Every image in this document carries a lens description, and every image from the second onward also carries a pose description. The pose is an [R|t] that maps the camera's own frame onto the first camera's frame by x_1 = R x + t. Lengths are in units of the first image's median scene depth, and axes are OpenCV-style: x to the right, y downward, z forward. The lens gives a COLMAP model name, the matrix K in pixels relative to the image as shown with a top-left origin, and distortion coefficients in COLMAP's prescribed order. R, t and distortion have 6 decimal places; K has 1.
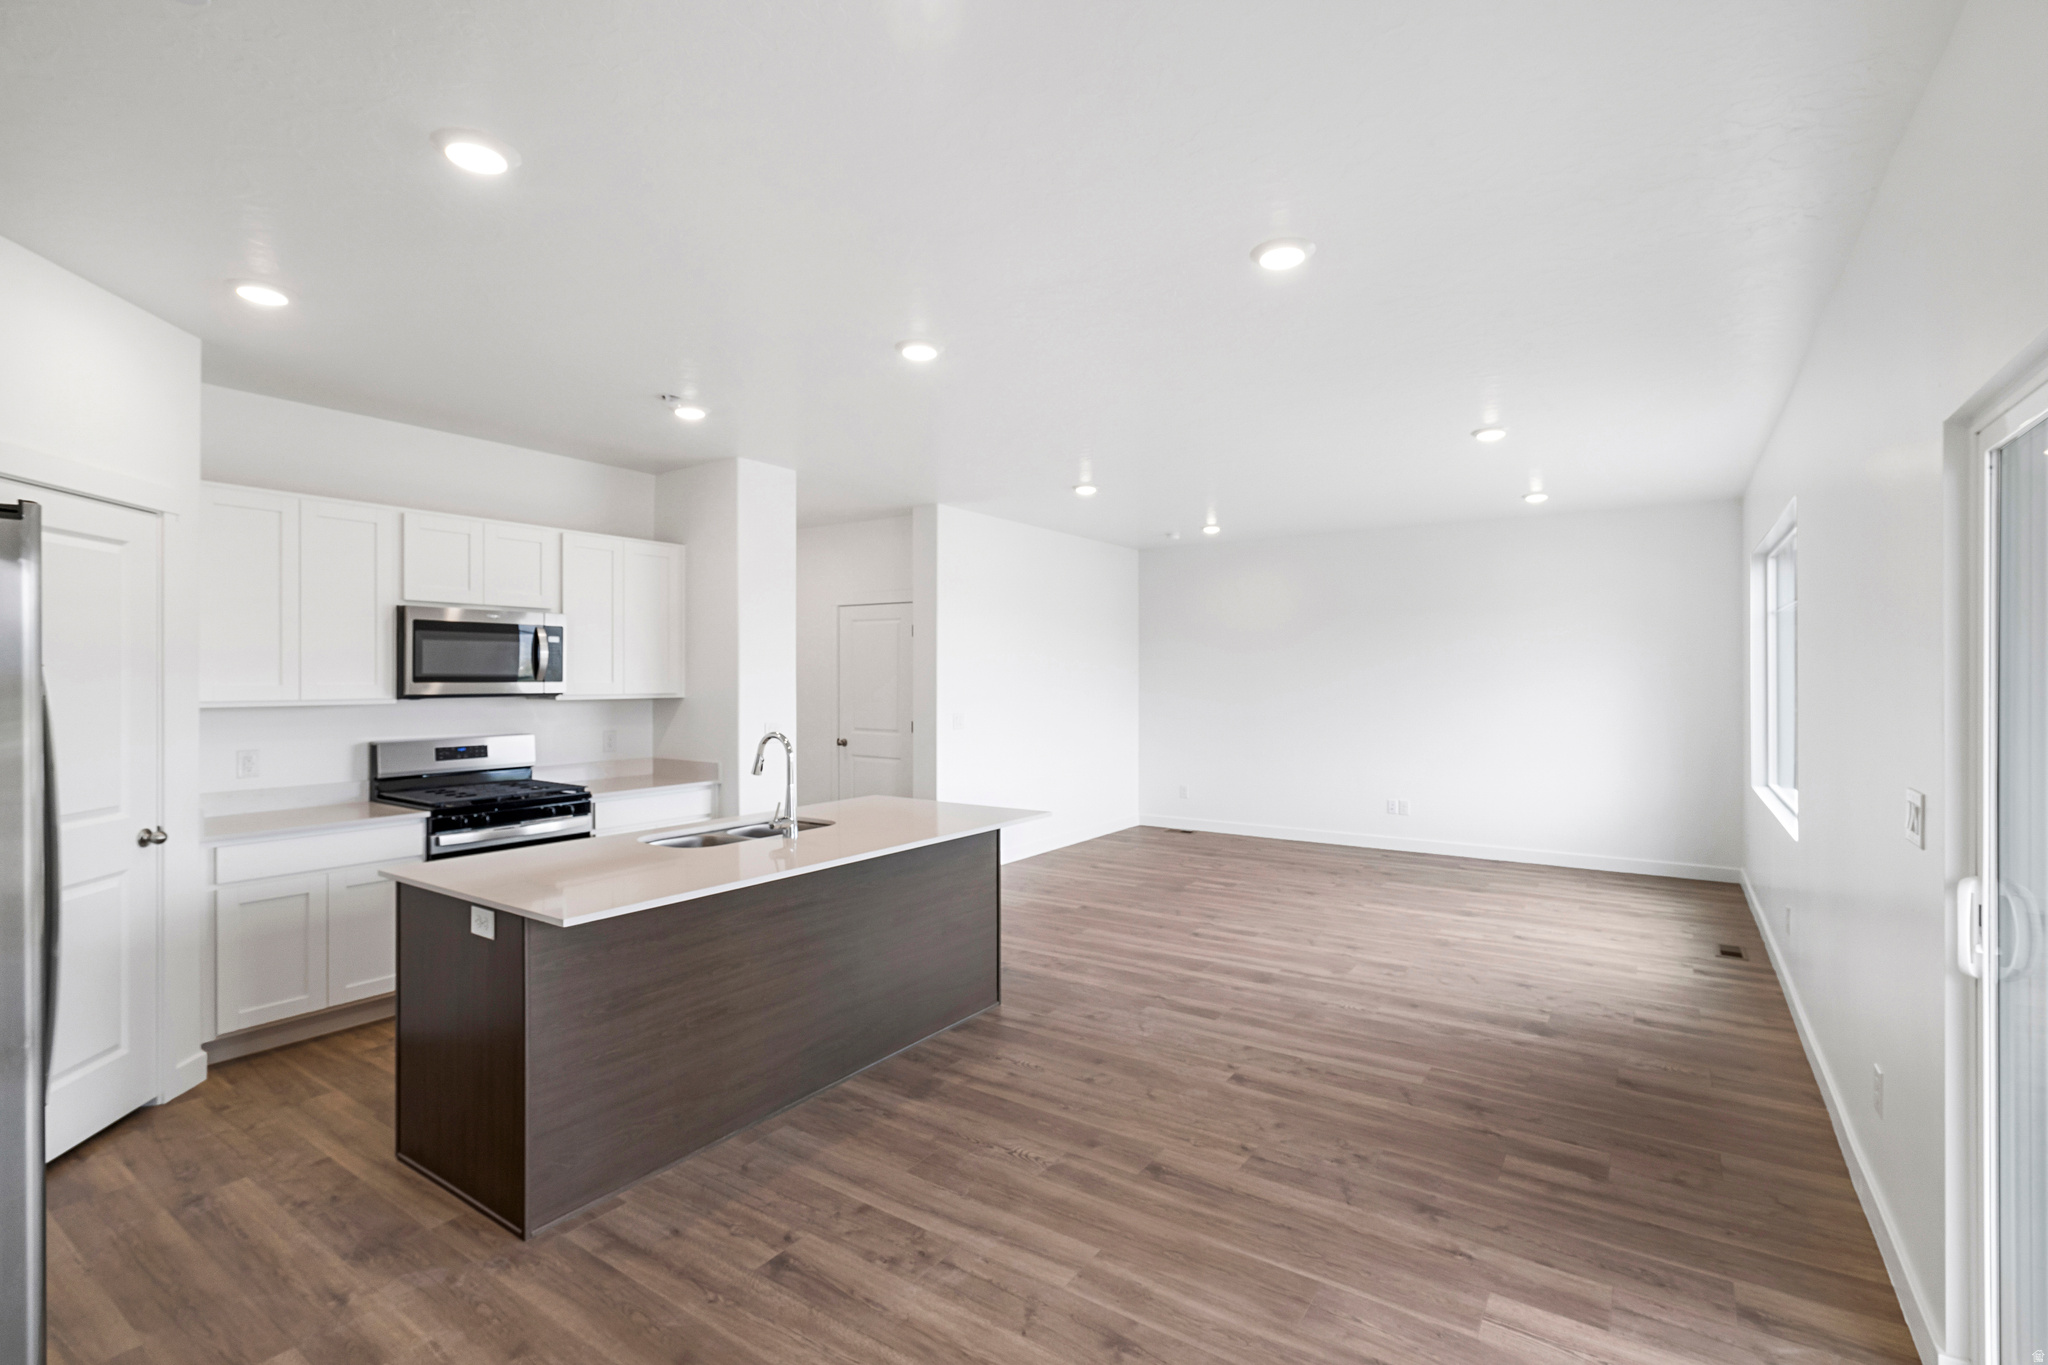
lens RADIAL K [[936.9, 0, 1024.0], [0, 936.9, 682.5], [0, 0, 1]] dist [-0.000227, -0.000259]
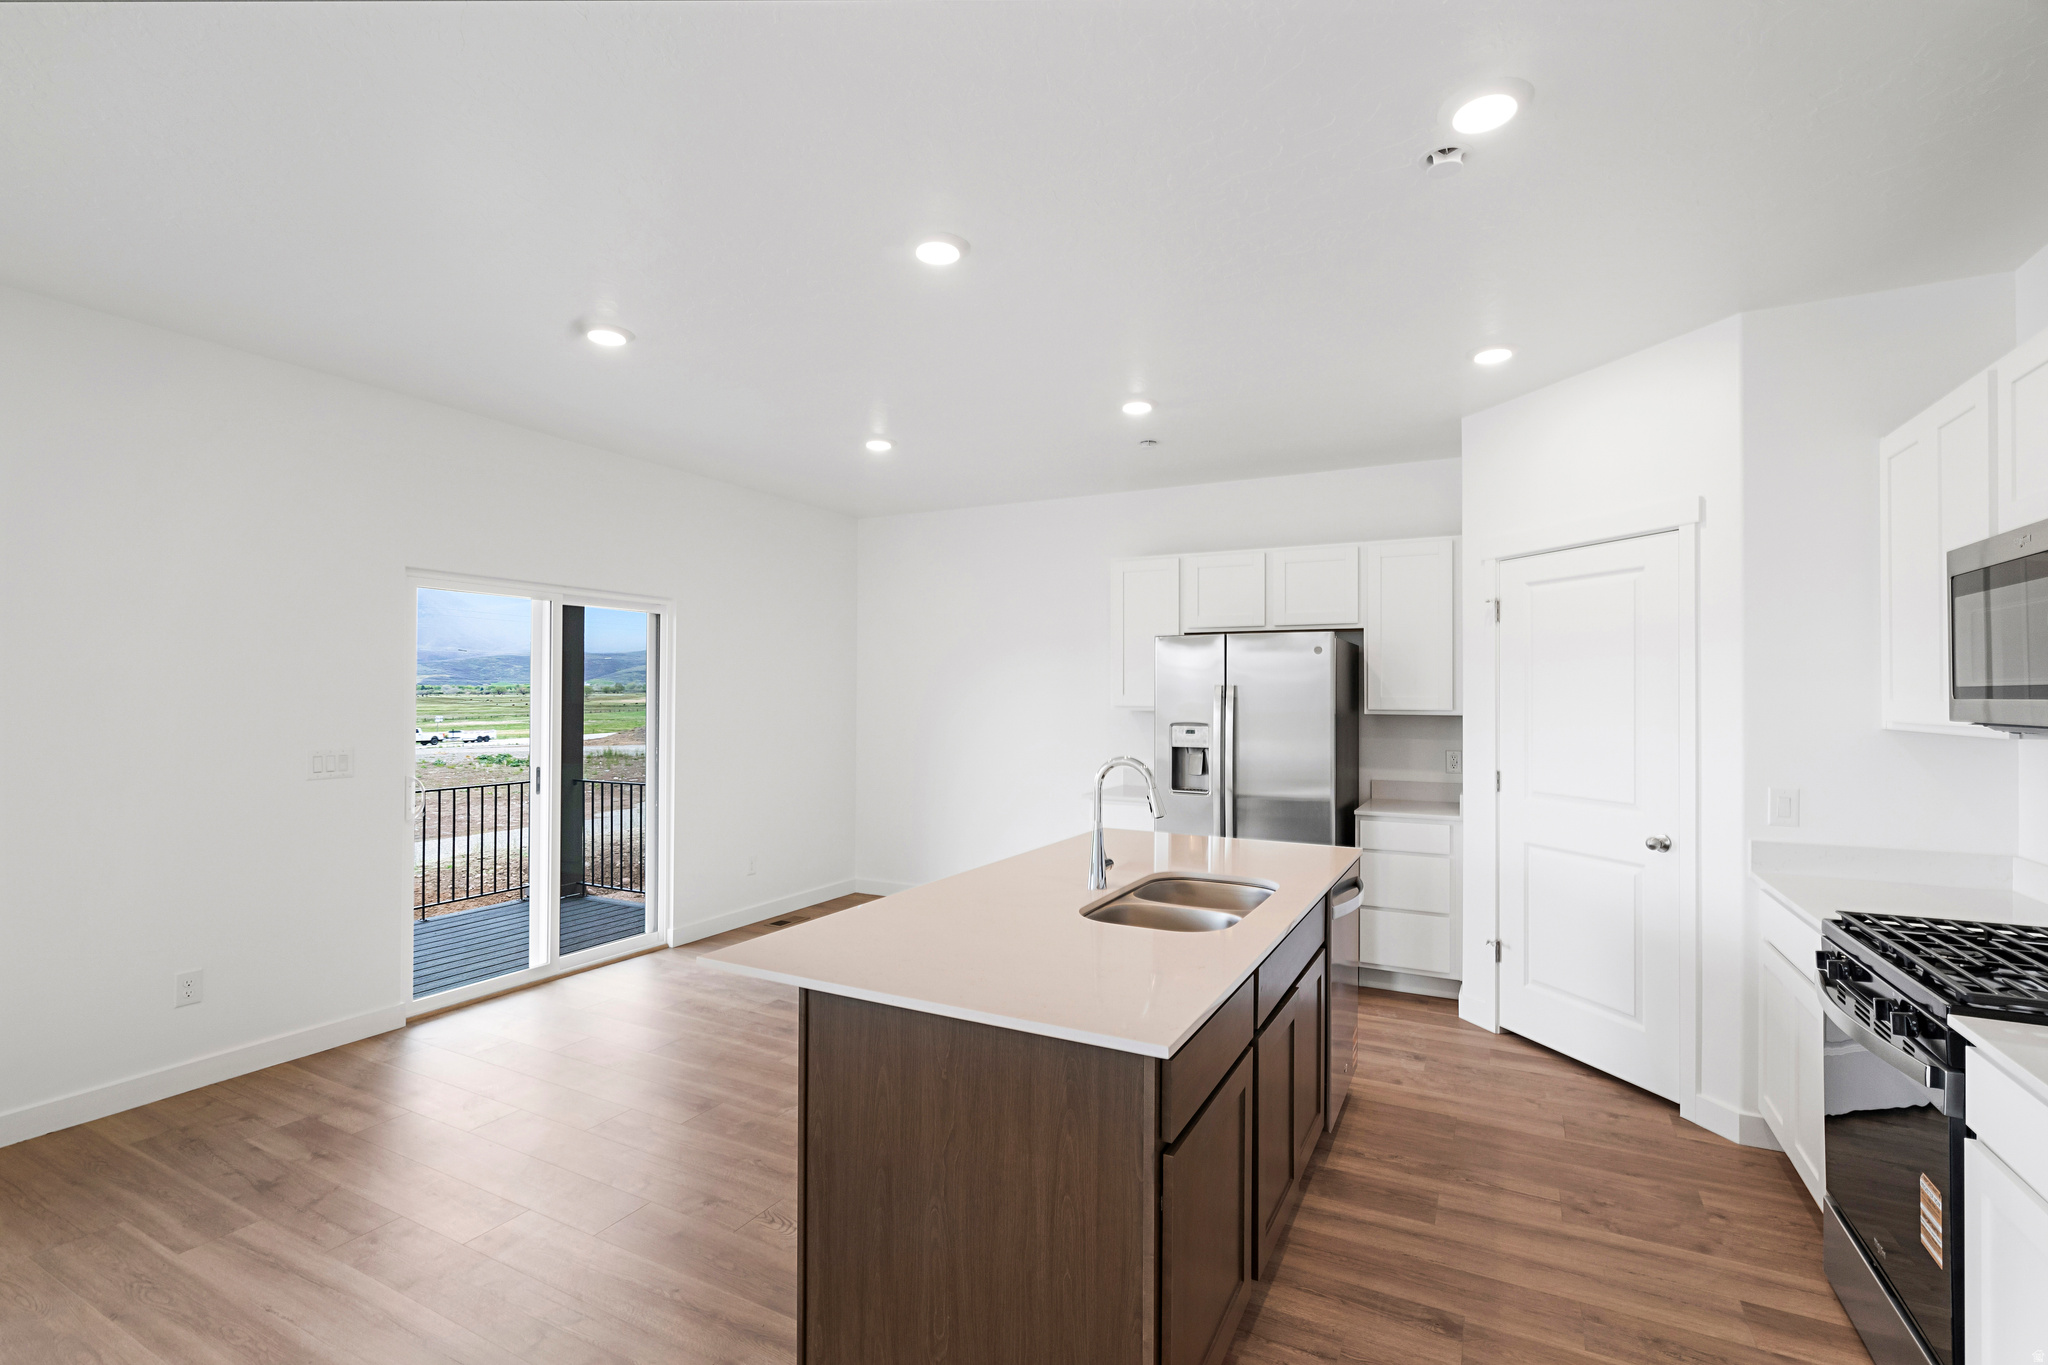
lens RADIAL K [[936.9, 0, 1024.0], [0, 936.9, 682.5], [0, 0, 1]] dist [-0.000227, -0.000259]
pose [[-0.993757, -0.005240, -0.111442, -0.097693], [-0.004600, 0.999971, -0.005997, -0.003602], [0.111470, -0.005447, -0.993753, 1.747264]]
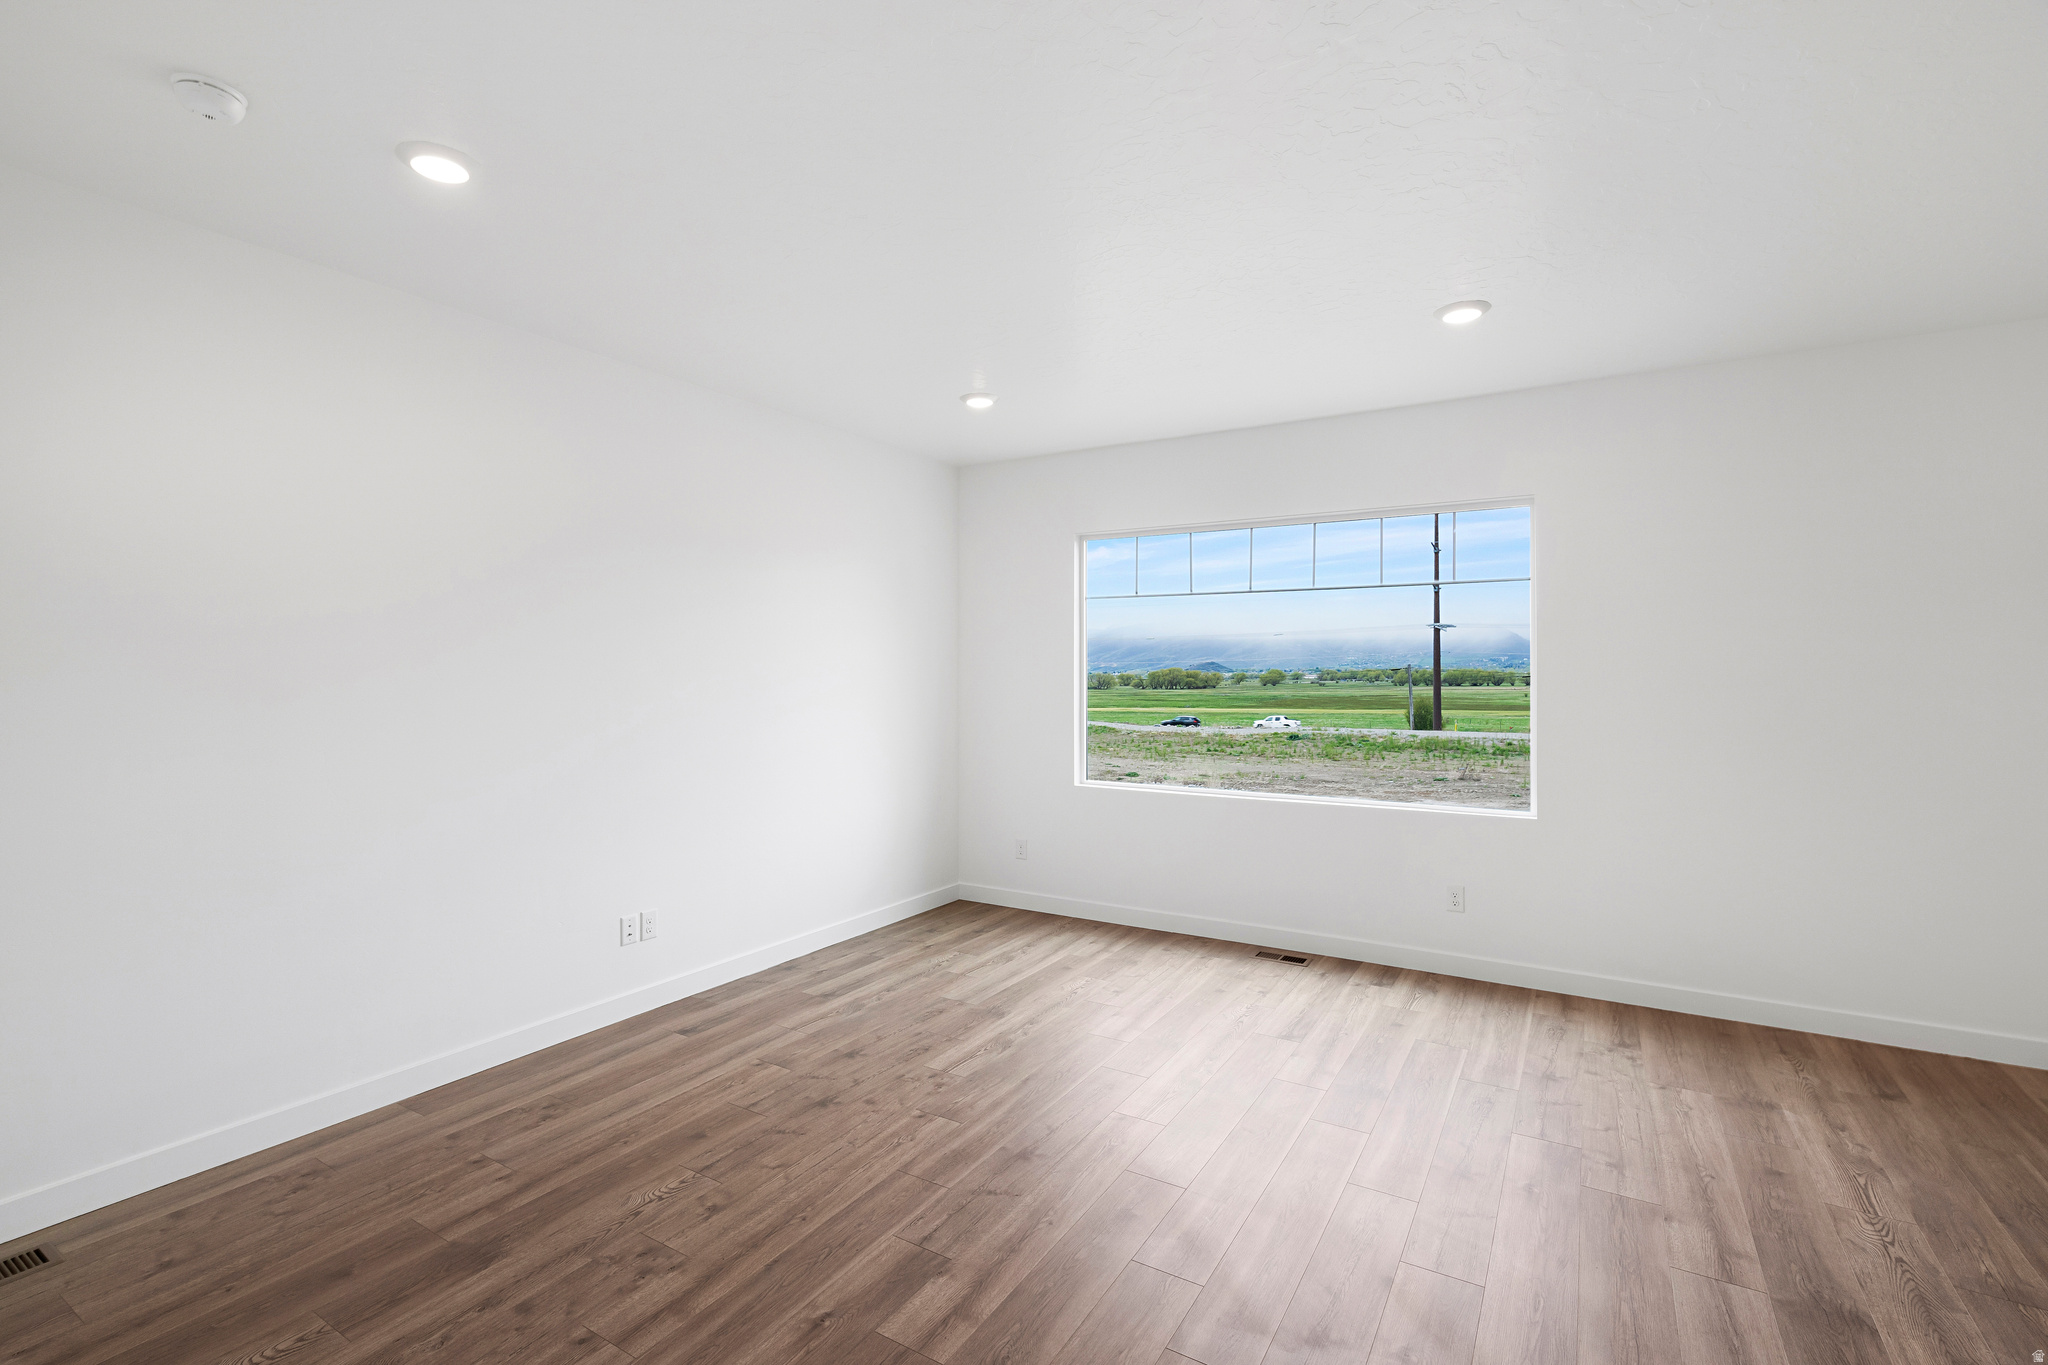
lens RADIAL K [[936.9, 0, 1024.0], [0, 936.9, 682.5], [0, 0, 1]] dist [-0.000227, -0.000259]
pose [[-0.041480, -0.011438, 0.999074, -0.208958], [0.012499, 0.999850, 0.011966, -0.002175], [-0.999061, 0.012984, -0.041331, 1.640778]]
